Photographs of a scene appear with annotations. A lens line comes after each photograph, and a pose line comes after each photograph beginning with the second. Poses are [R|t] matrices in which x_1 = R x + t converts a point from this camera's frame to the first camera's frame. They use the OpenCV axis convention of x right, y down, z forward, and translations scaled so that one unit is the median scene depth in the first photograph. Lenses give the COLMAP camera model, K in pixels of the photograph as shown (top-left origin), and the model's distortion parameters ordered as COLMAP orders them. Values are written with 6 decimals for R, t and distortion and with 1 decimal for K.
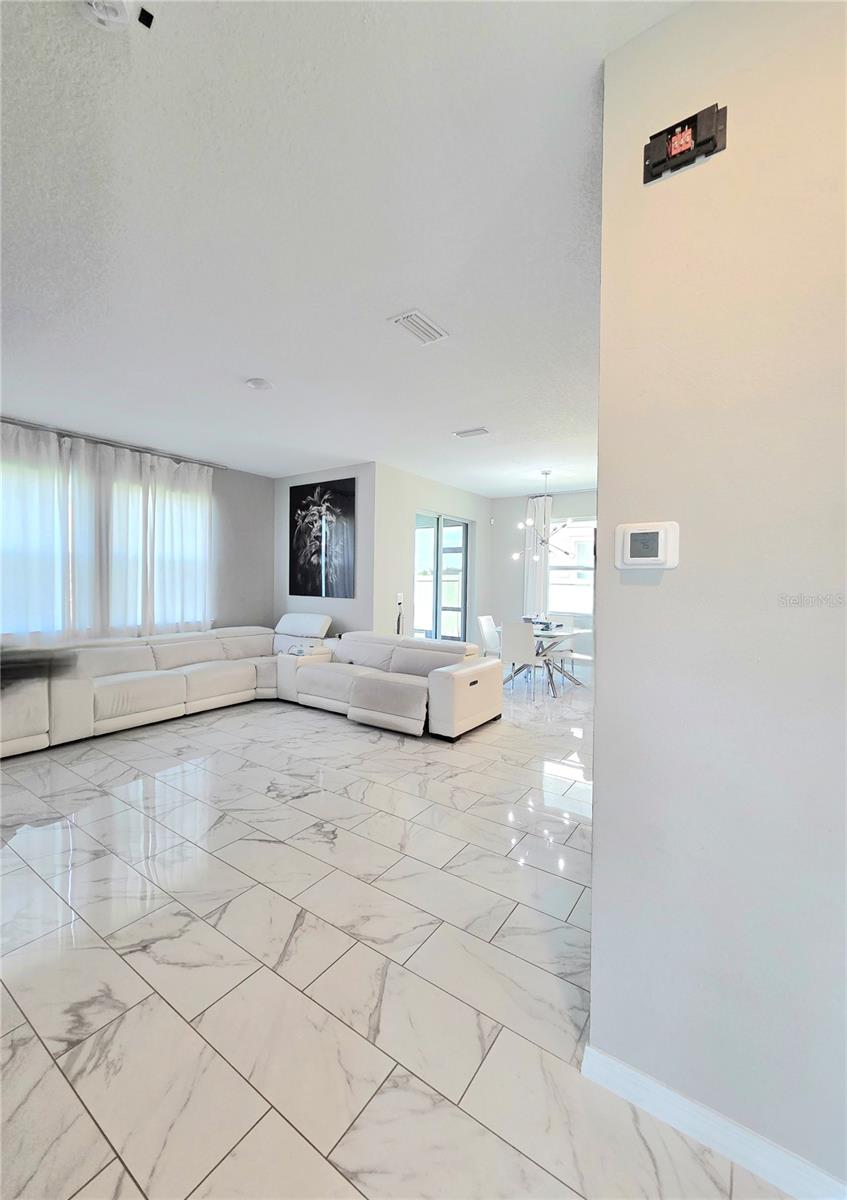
lens RADIAL K [[490.9, 0, 393.5], [0, 490.9, 596.6], [0, 0, 1]] dist [-0.000035, -0.000040]
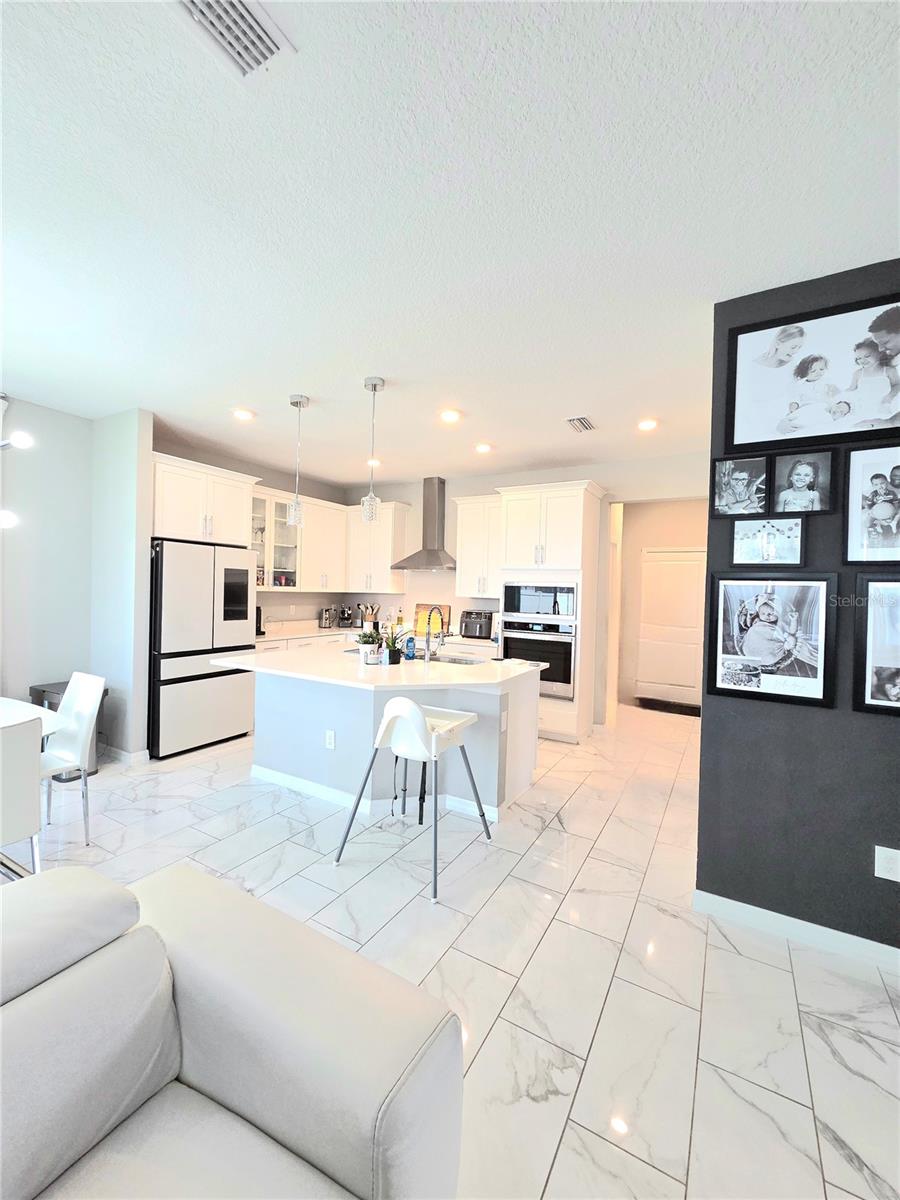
lens RADIAL K [[489.8, 0, 446.1], [0, 489.8, 594.5], [0, 0, 1]] dist [0.008544, -0.005049]
pose [[-0.105735, -0.027976, 0.994001, -0.103780], [0.006411, 0.999564, 0.028815, -0.048110], [-0.994374, 0.009419, -0.105509, 0.916890]]
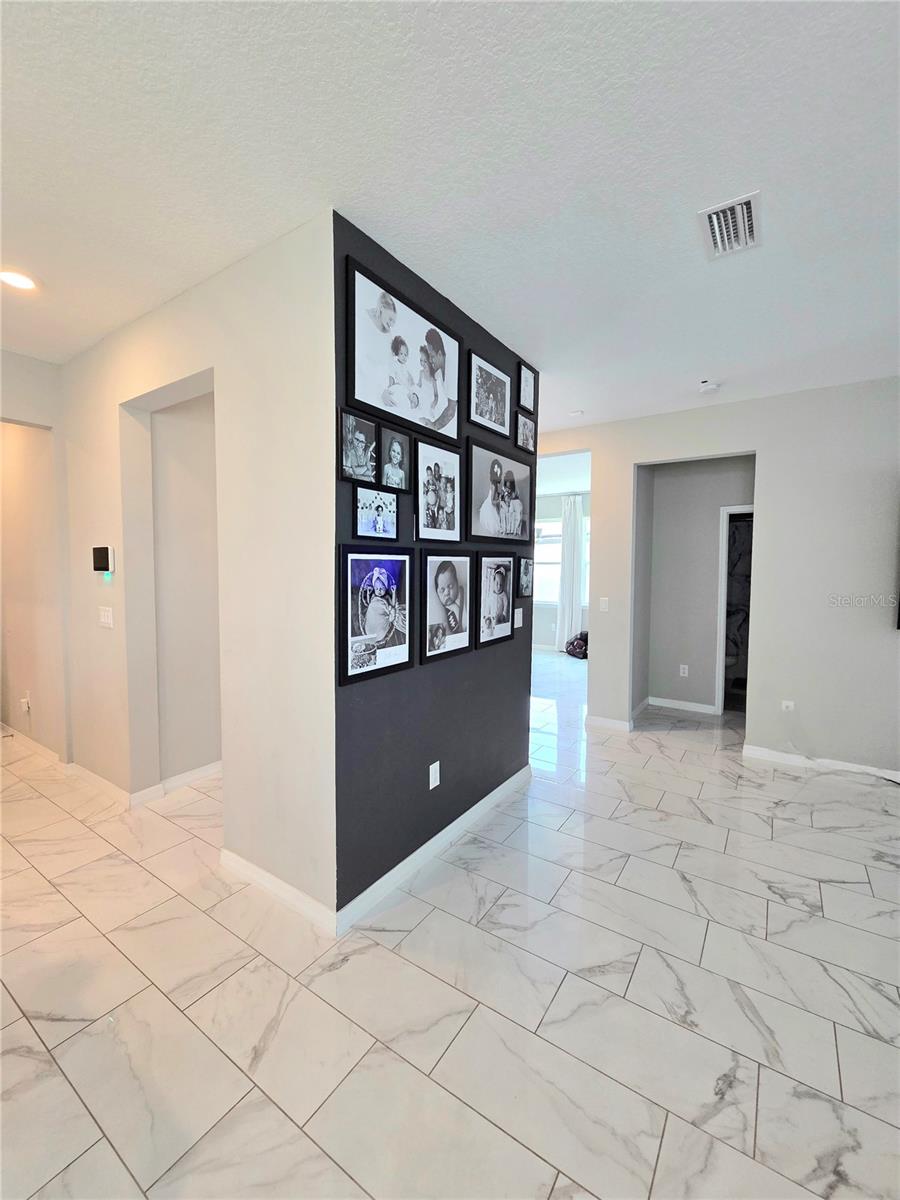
lens RADIAL K [[489.8, 0, 446.1], [0, 489.8, 594.5], [0, 0, 1]] dist [0.008544, -0.005049]
pose [[-0.999075, -0.016254, -0.039811, 0.280163], [-0.019754, 0.995822, 0.089157, -0.050565], [0.038196, 0.089861, -0.995222, 1.020165]]
